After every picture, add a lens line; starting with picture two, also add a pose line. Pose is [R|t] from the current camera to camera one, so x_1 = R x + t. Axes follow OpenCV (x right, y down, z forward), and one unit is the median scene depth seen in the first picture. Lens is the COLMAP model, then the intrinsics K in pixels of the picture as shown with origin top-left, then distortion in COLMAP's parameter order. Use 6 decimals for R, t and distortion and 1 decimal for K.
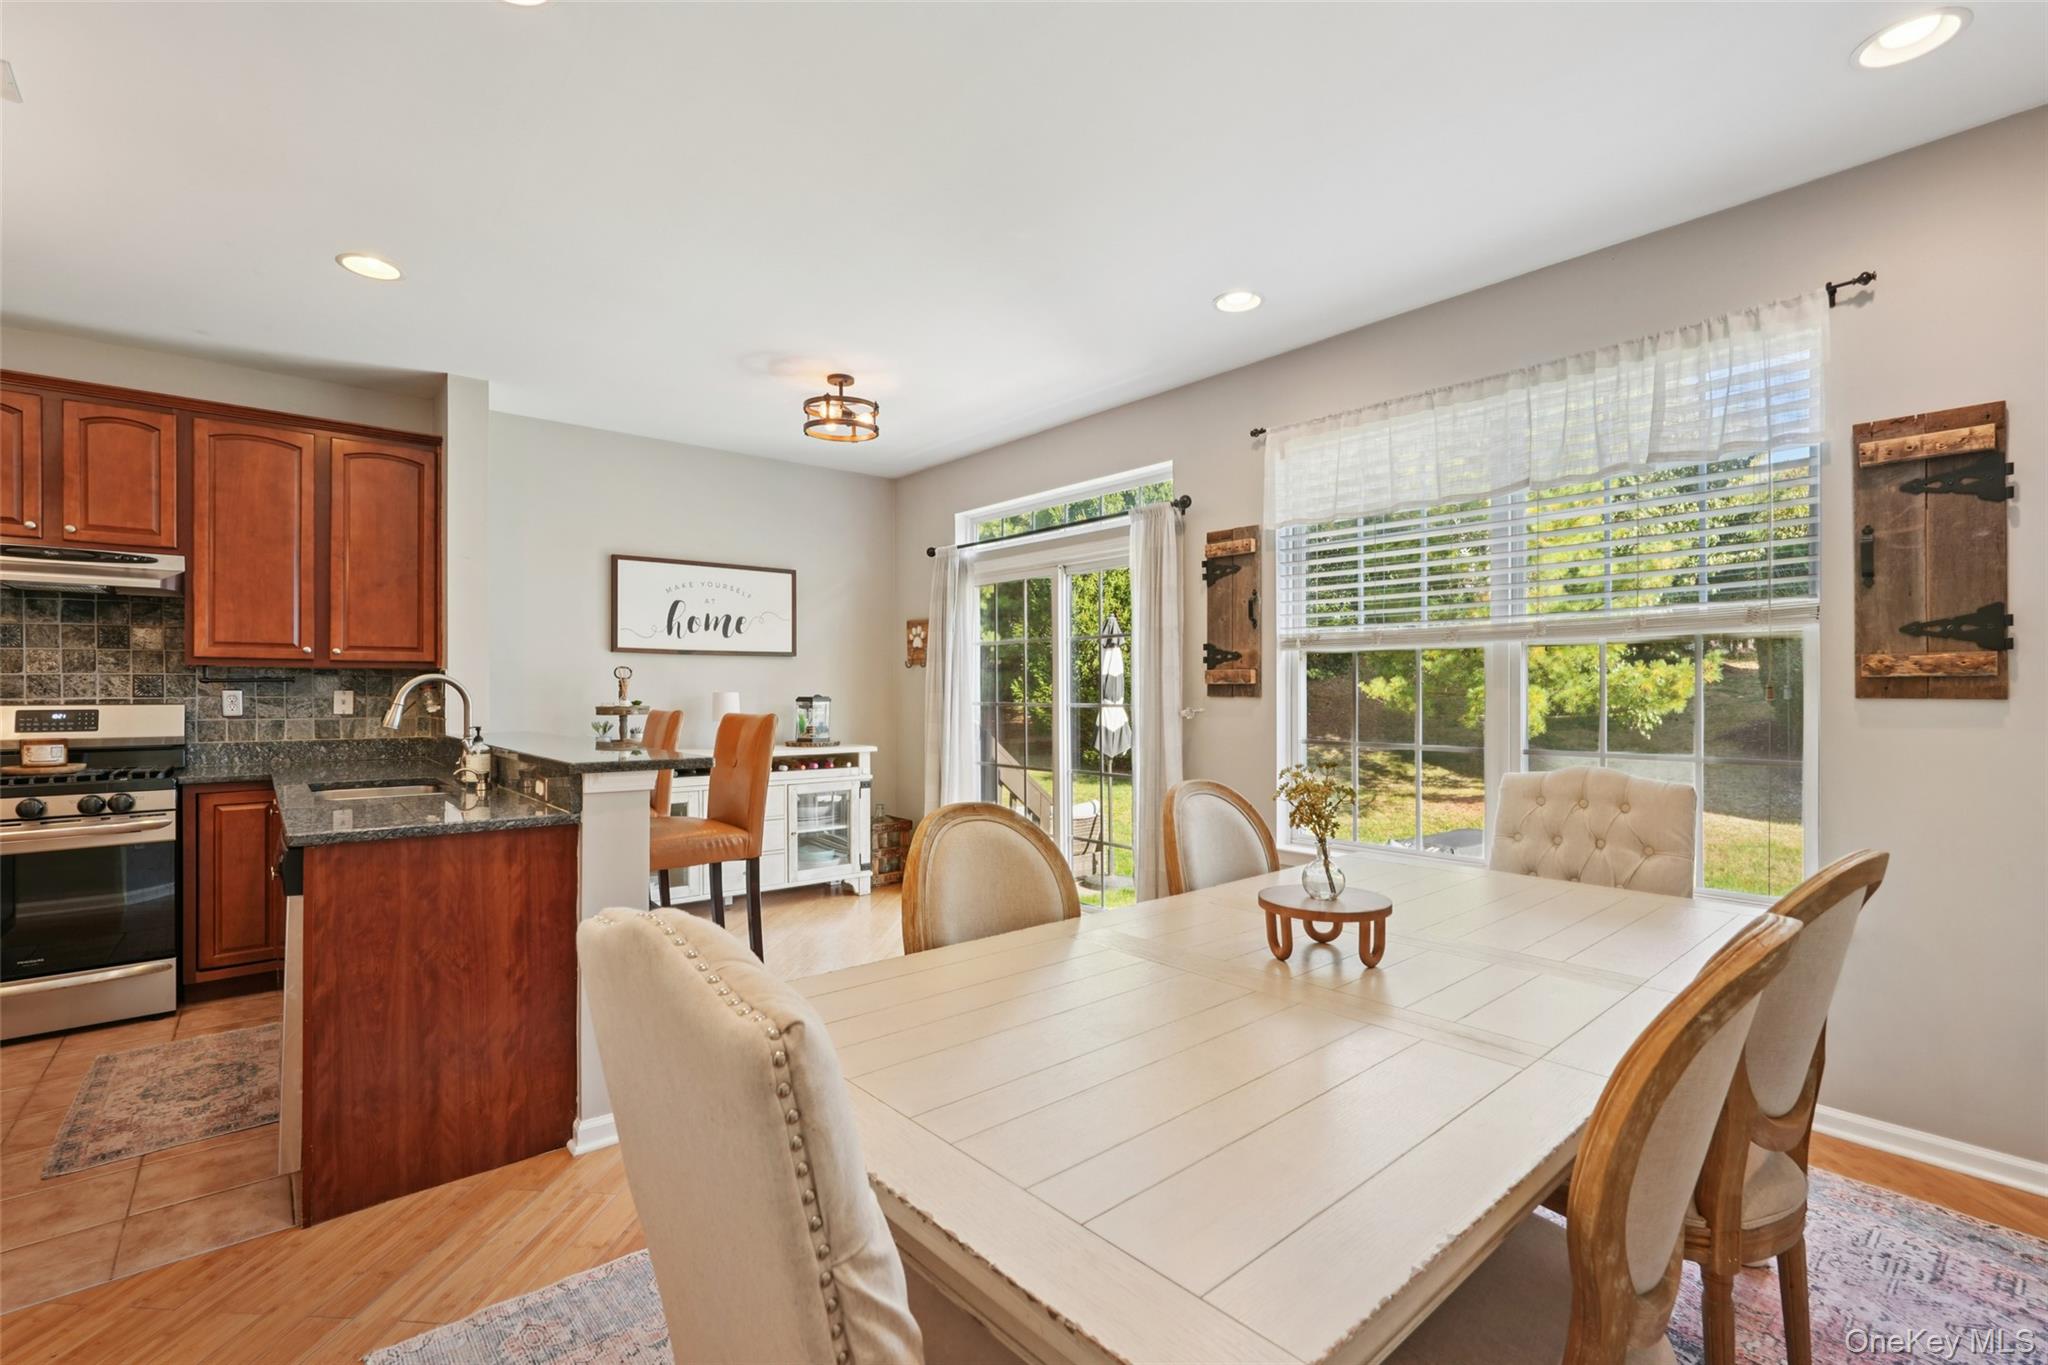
lens RADIAL K [[898.7, 0, 1000.9], [0, 898.7, 687.5], [0, 0, 1]] dist [-0.006813, 0.005017]
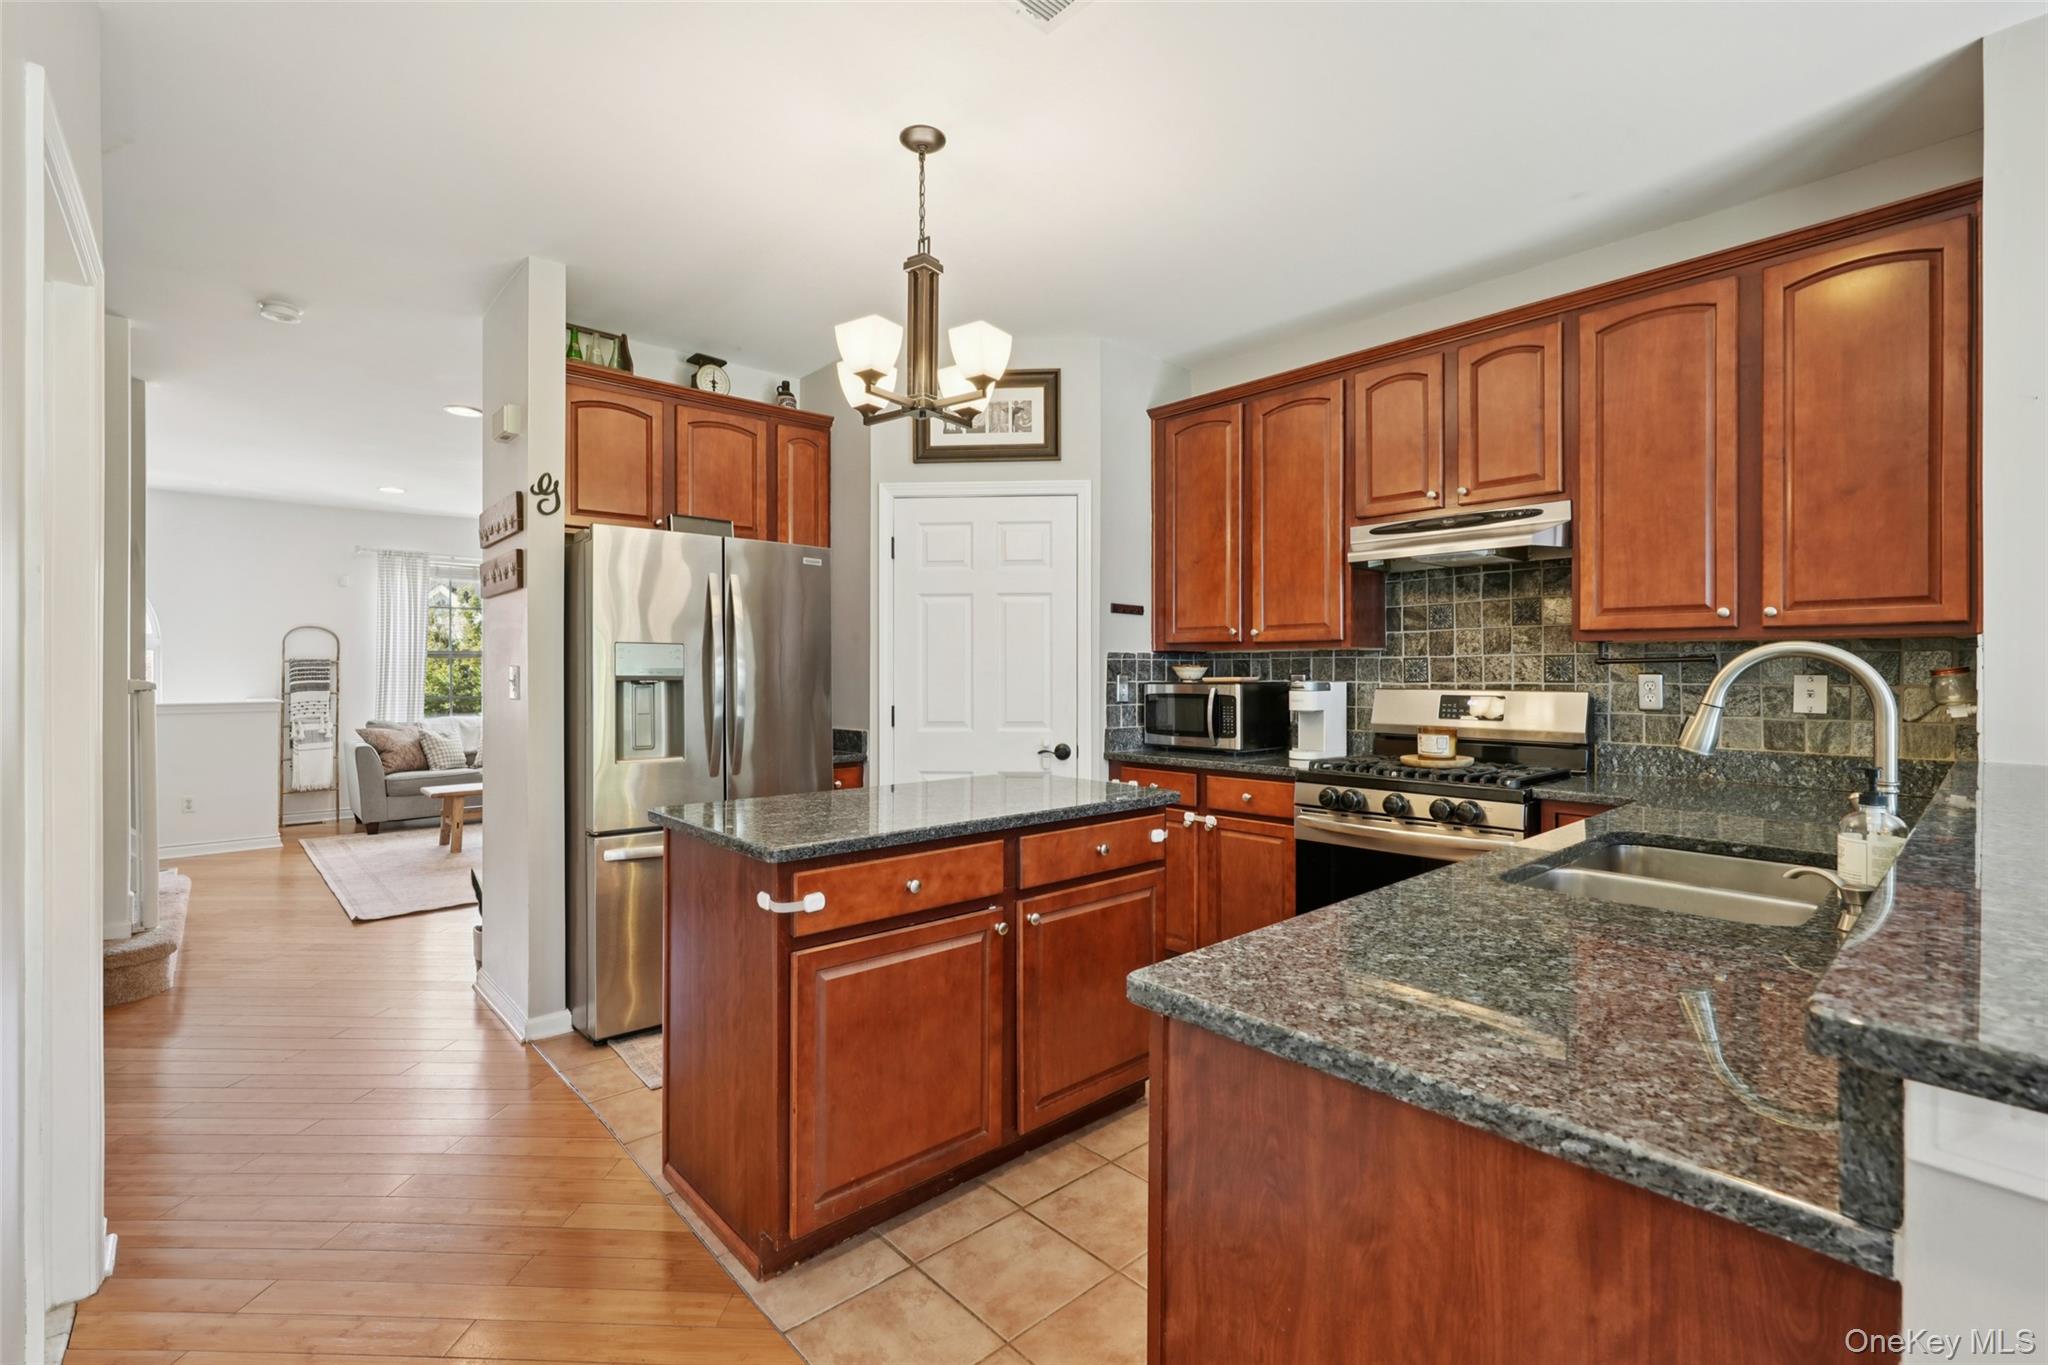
lens RADIAL K [[898.7, 0, 1069.3], [0, 898.7, 667.5], [0, 0, 1]] dist [-0.006813, 0.005017]
pose [[0.065130, -0.004432, -0.997867, -0.147656], [0.002301, 0.999988, -0.004291, -0.000299], [0.997874, -0.002016, 0.065140, 0.449606]]
